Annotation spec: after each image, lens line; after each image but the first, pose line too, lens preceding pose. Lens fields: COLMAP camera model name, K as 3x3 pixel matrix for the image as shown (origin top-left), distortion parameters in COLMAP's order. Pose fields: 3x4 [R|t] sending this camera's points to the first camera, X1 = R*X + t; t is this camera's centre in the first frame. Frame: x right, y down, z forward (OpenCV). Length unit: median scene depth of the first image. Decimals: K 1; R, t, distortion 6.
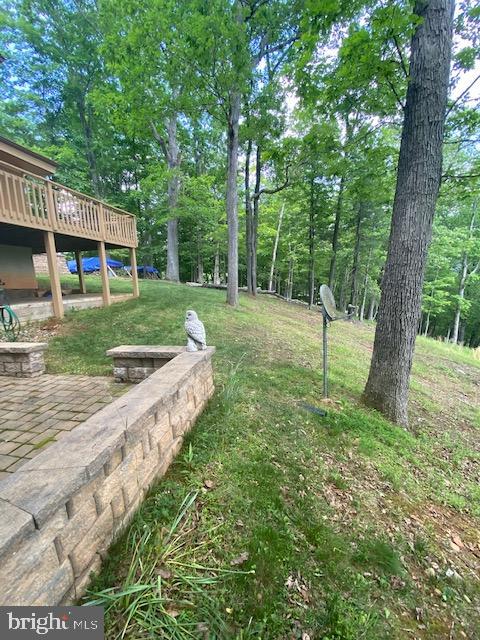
lens RADIAL K [[260.4, 0, 241.1], [0, 260.4, 319.3], [0, 0, 1]] dist [-0.003032, -0.002858]
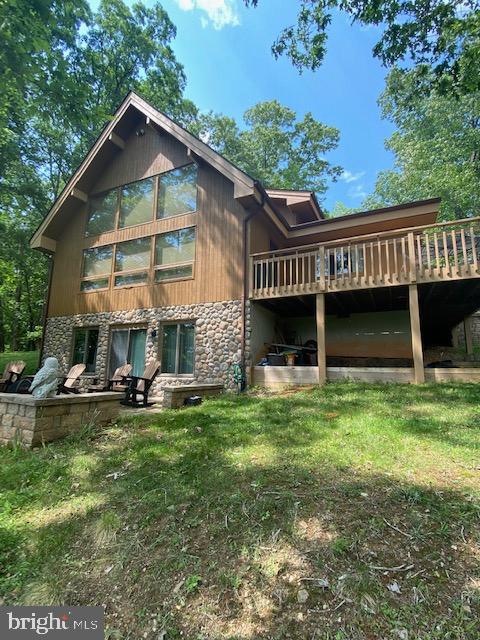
lens RADIAL K [[313.9, 0, 248.8], [0, 313.9, 310.9], [0, 0, 1]] dist [0.012114, -0.000457]
pose [[-0.242373, -0.125189, -0.962072, 0.795713], [-0.141198, 0.985633, -0.092684, -0.220008], [0.959853, 0.113378, -0.256567, 1.846179]]
